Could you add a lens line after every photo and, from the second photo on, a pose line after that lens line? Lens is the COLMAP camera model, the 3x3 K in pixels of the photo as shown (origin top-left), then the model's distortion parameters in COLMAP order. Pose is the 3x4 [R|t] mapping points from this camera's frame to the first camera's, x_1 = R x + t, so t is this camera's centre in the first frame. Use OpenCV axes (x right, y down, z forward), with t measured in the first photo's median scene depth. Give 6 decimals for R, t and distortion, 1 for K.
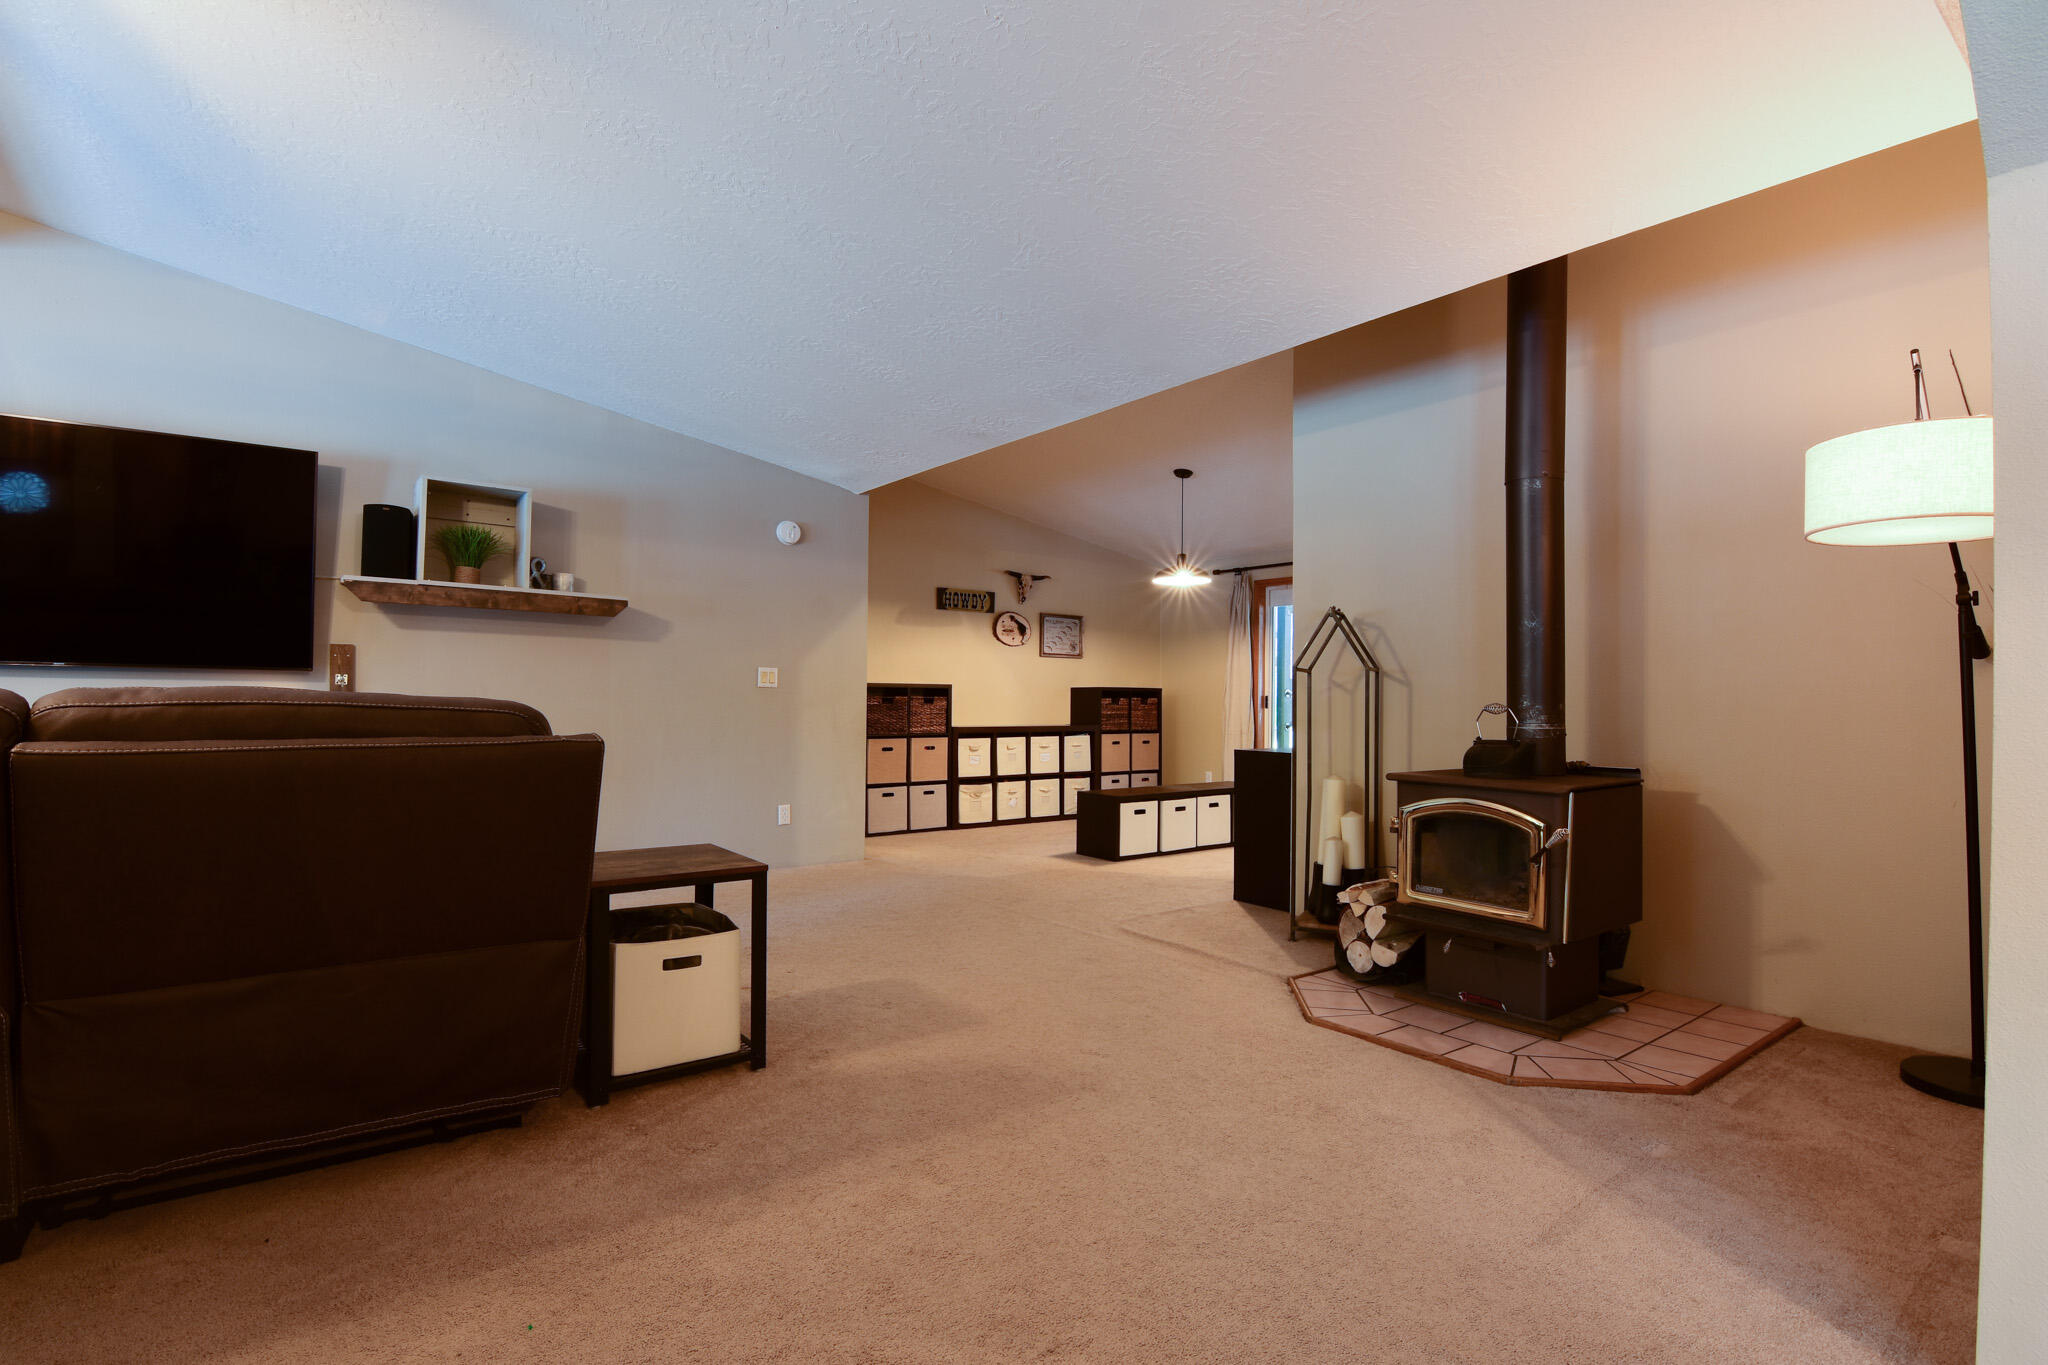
lens RADIAL K [[1096.1, 0, 1022.7], [0, 1096.1, 693.3], [0, 0, 1]] dist [0.000261, -0.021733]
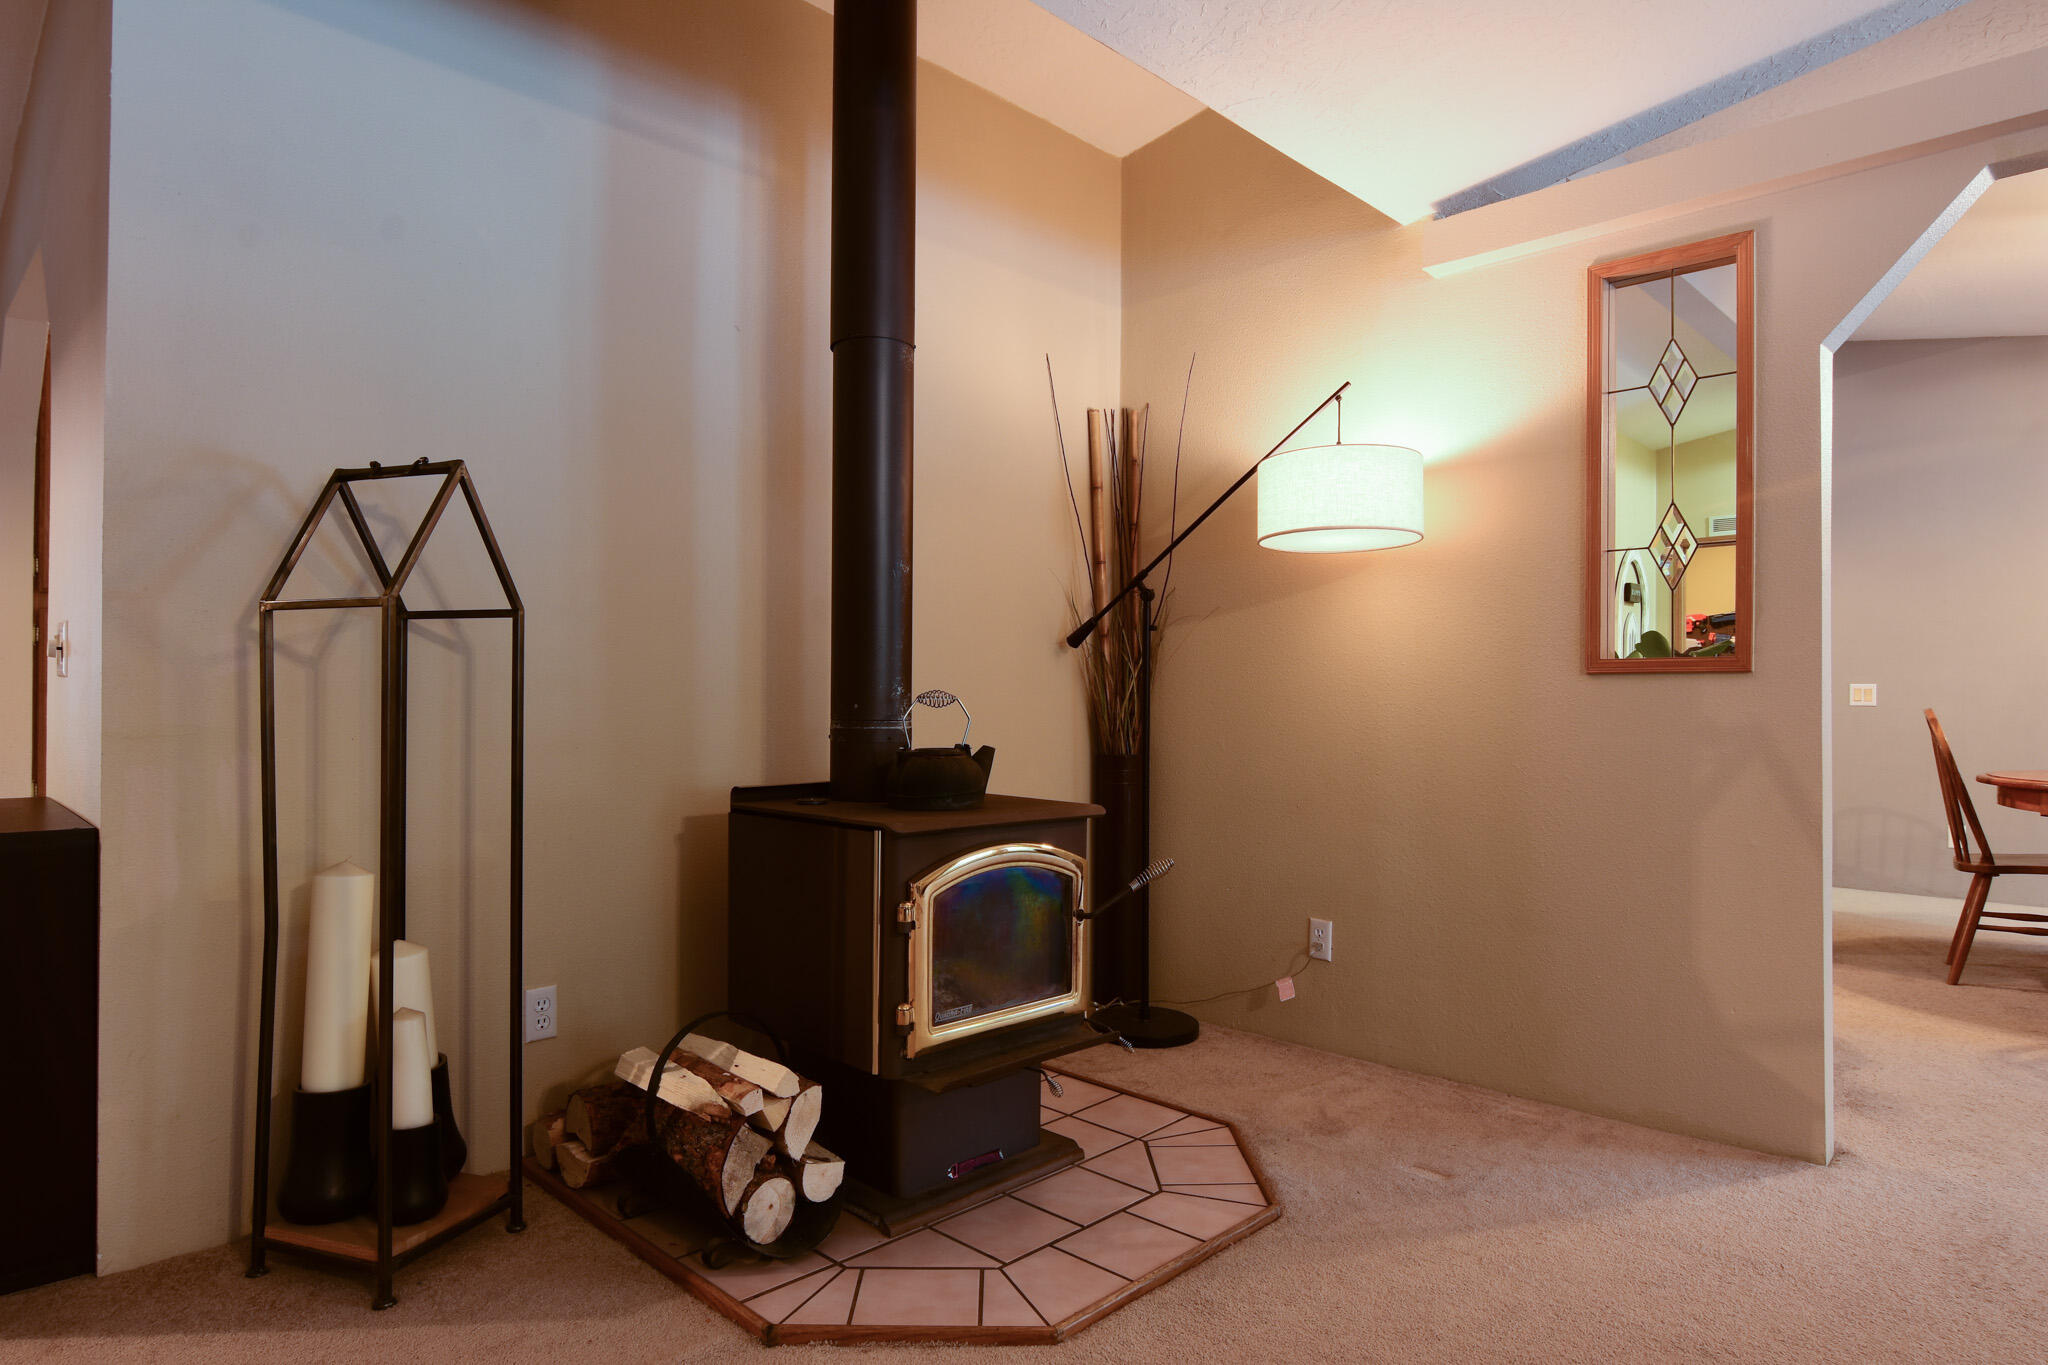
lens RADIAL K [[1128.0, 0, 1027.1], [0, 1128.0, 705.5], [0, 0, 1]] dist [-0.002603, -0.000468]
pose [[-0.154389, -0.003381, 0.988004, -0.224528], [-0.012707, 0.999918, 0.001436, 0.016445], [-0.987928, -0.012333, -0.154419, 1.072213]]
